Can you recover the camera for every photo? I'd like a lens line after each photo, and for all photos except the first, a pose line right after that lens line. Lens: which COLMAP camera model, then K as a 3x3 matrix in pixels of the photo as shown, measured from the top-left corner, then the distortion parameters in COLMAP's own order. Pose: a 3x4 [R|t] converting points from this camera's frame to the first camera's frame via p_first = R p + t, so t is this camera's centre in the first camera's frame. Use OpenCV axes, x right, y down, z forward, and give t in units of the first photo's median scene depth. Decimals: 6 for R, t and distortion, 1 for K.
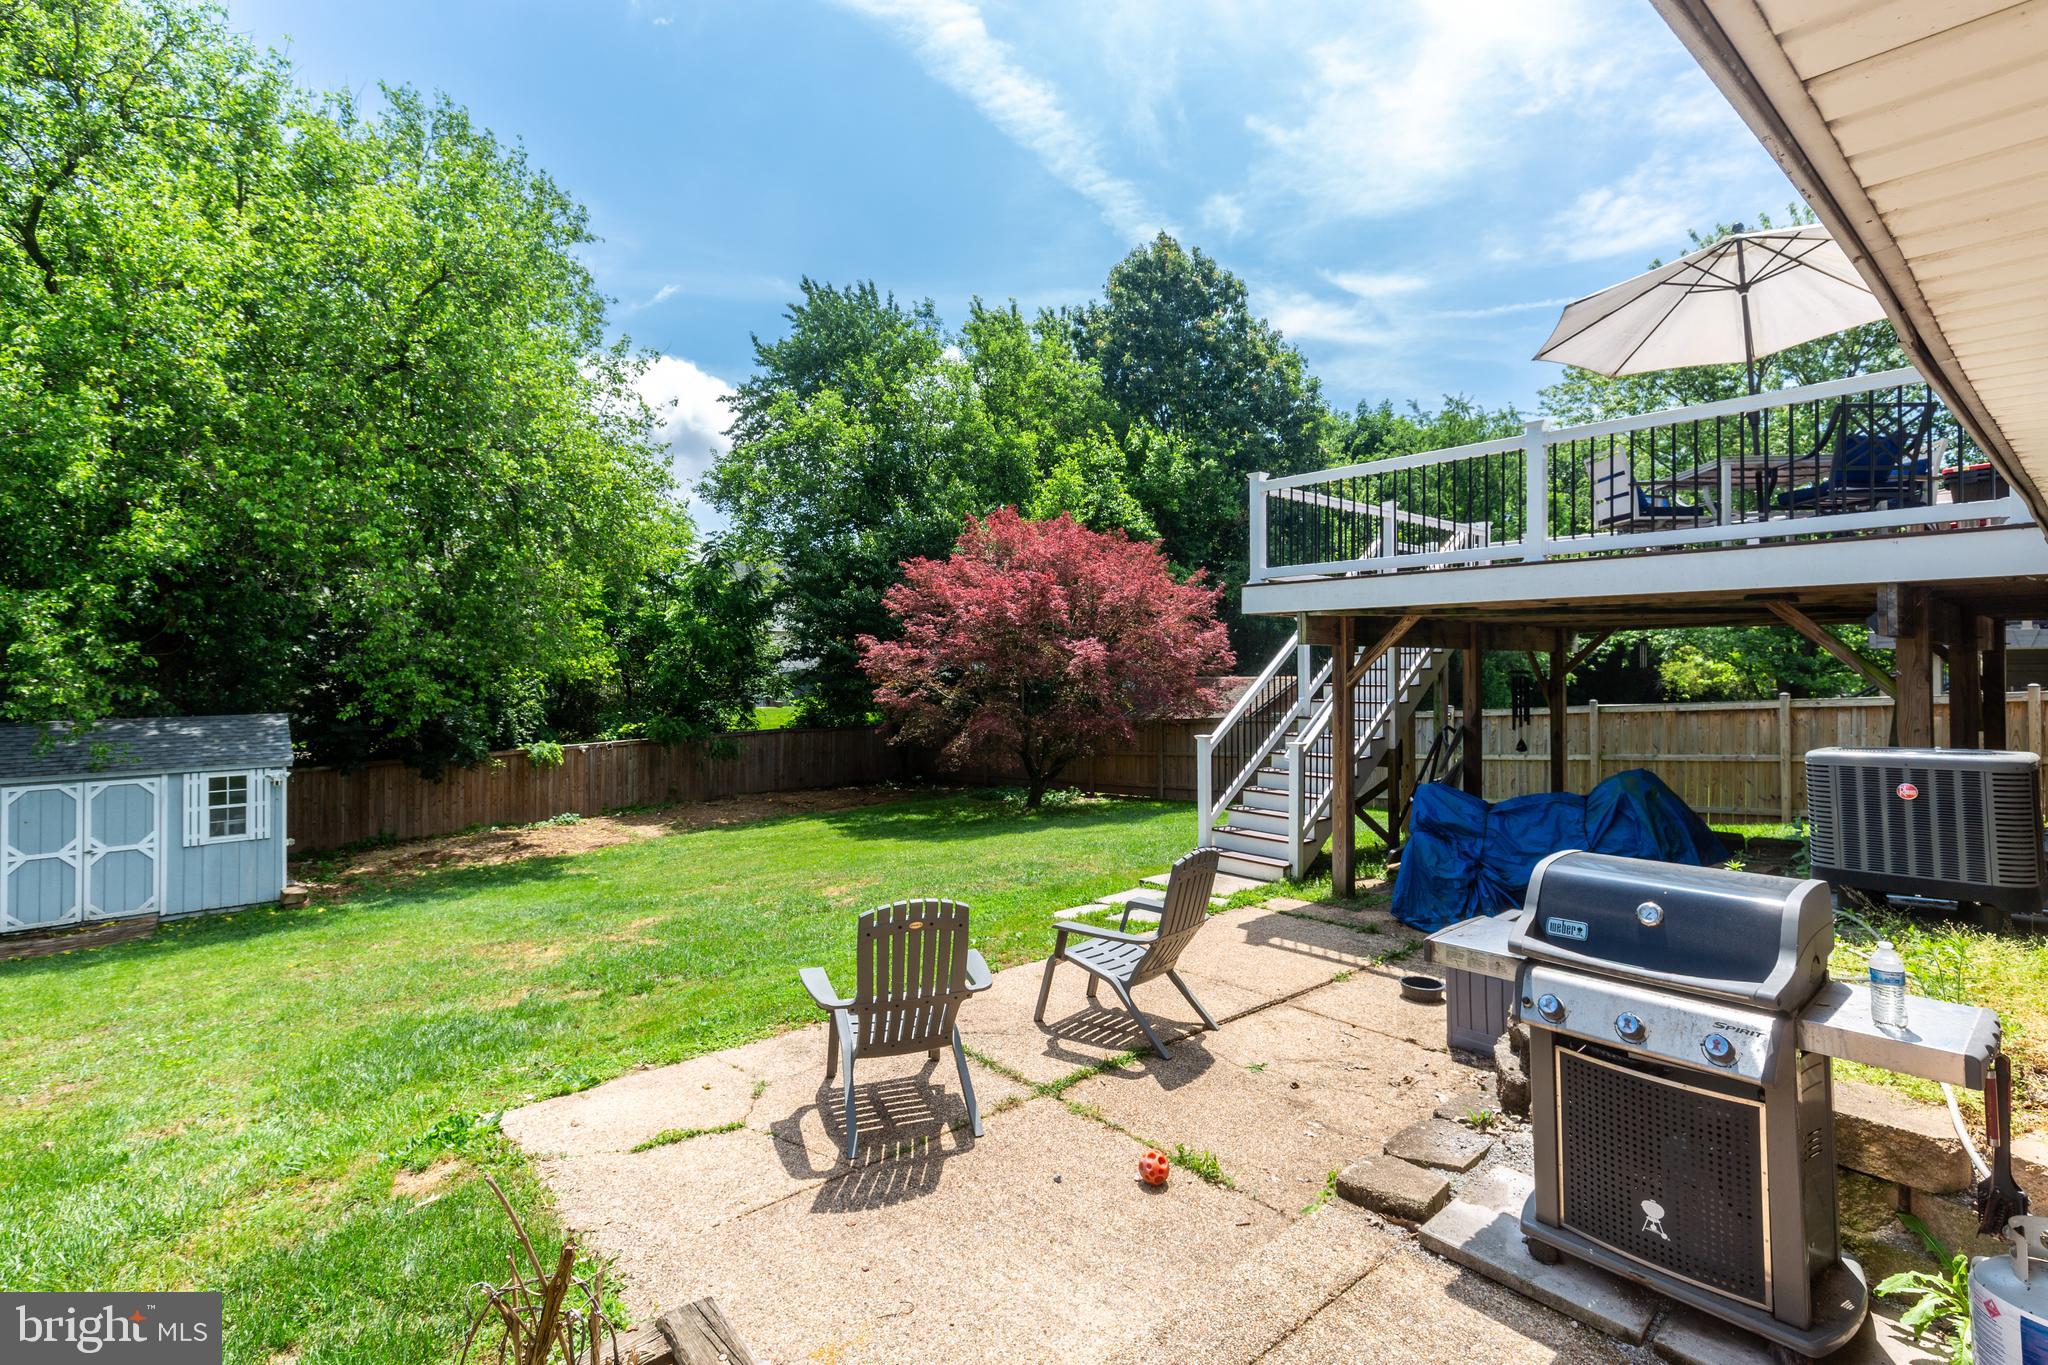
lens RADIAL K [[925.6, 0, 1033.7], [0, 925.6, 659.7], [0, 0, 1]] dist [0.004888, -0.001700]
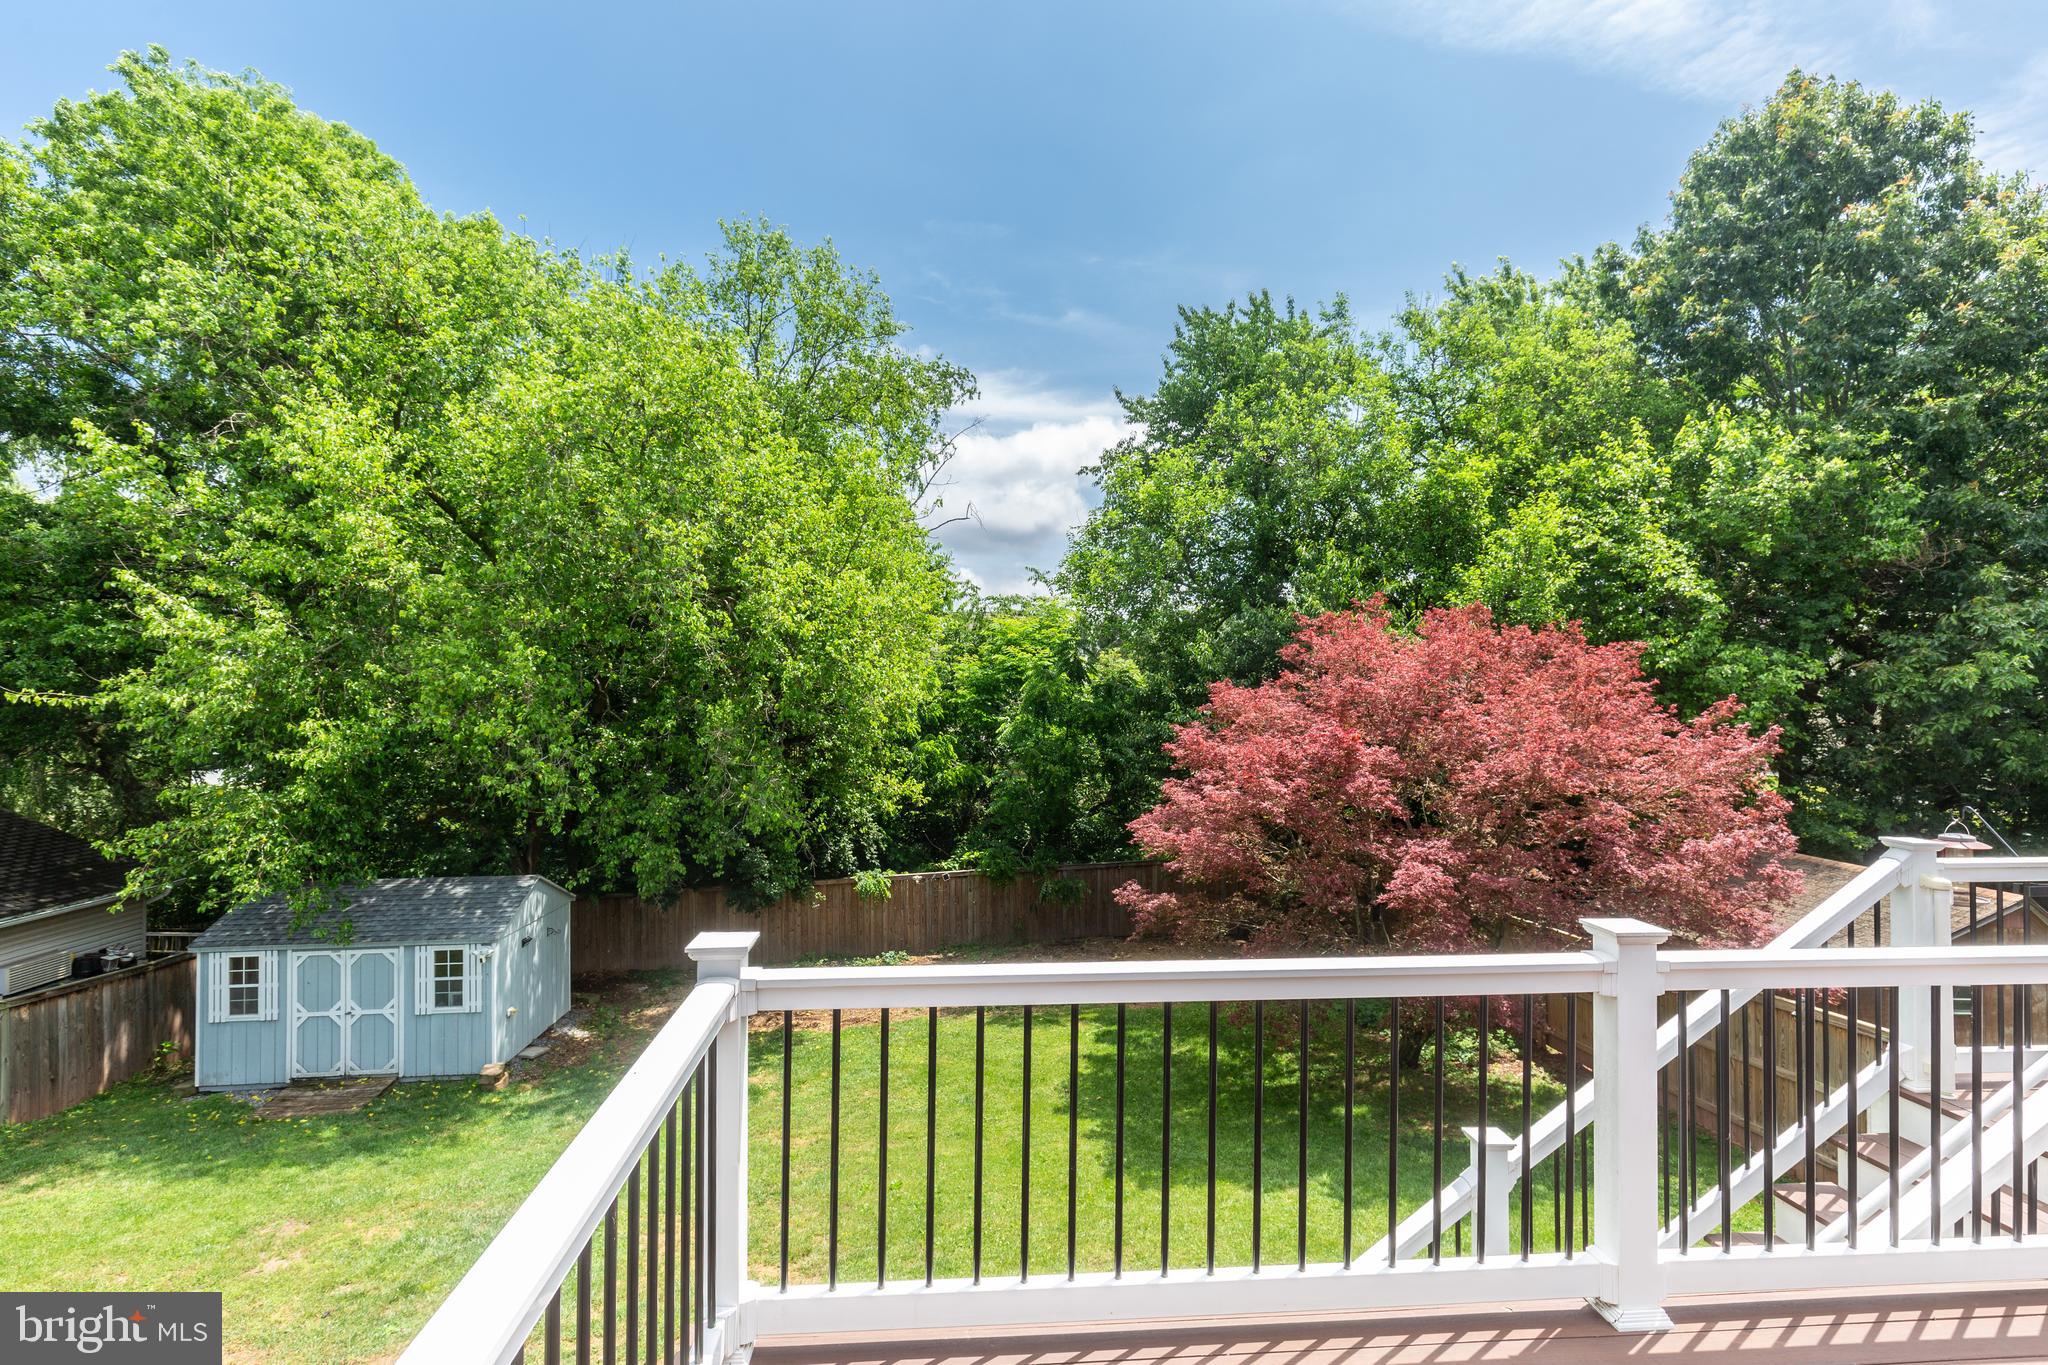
lens RADIAL K [[971.3, 0, 1011.5], [0, 971.3, 676.0], [0, 0, 1]] dist [0.002476, 0.000474]
pose [[0.806244, -0.009378, -0.591509, 0.131883], [0.000850, 0.999892, -0.014695, -0.076270], [0.591583, 0.011345, 0.806165, 0.230950]]
